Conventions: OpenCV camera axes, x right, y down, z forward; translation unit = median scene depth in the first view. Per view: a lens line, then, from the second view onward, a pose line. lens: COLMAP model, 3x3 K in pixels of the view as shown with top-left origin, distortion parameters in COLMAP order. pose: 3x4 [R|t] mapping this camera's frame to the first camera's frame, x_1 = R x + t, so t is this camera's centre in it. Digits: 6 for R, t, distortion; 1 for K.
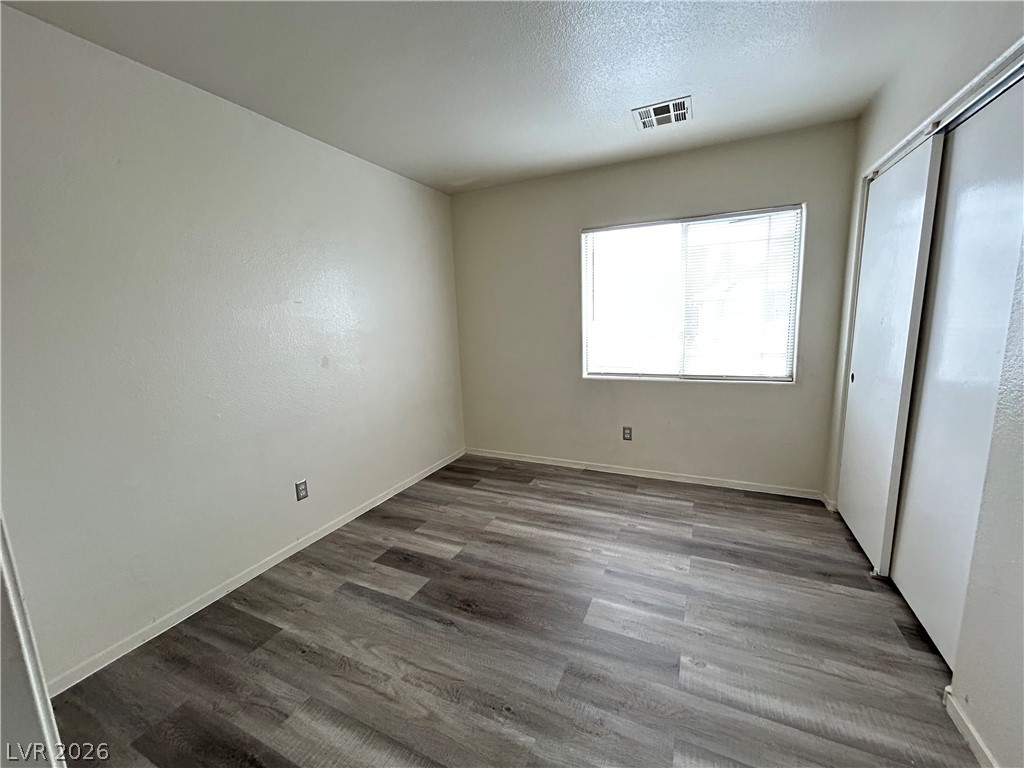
lens RADIAL K [[412.5, 0, 511.1], [0, 412.5, 389.9], [0, 0, 1]] dist [0.000346, 0.000014]
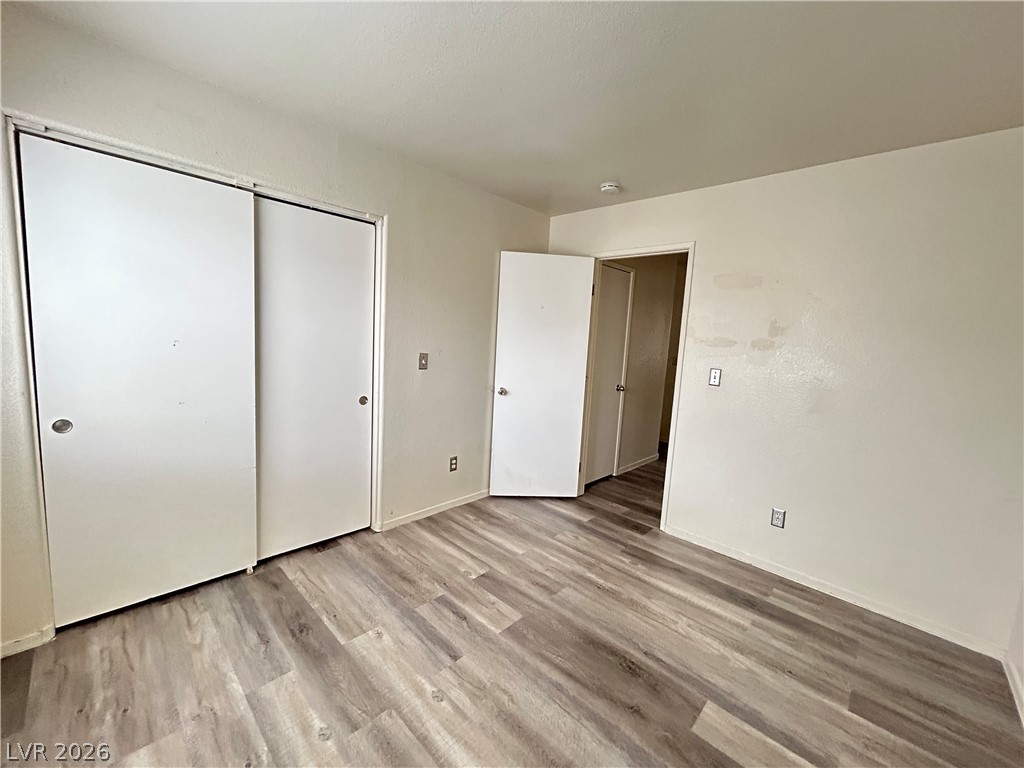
lens RADIAL K [[410.0, 0, 512.0], [0, 410.0, 384.0], [0, 0, 1]] dist [-0.000264, -0.000128]
pose [[-0.948316, -0.055751, 0.312393, -0.103747], [0.033514, 0.961344, 0.273302, -0.327612], [-0.315554, 0.269646, -0.909789, 1.726825]]
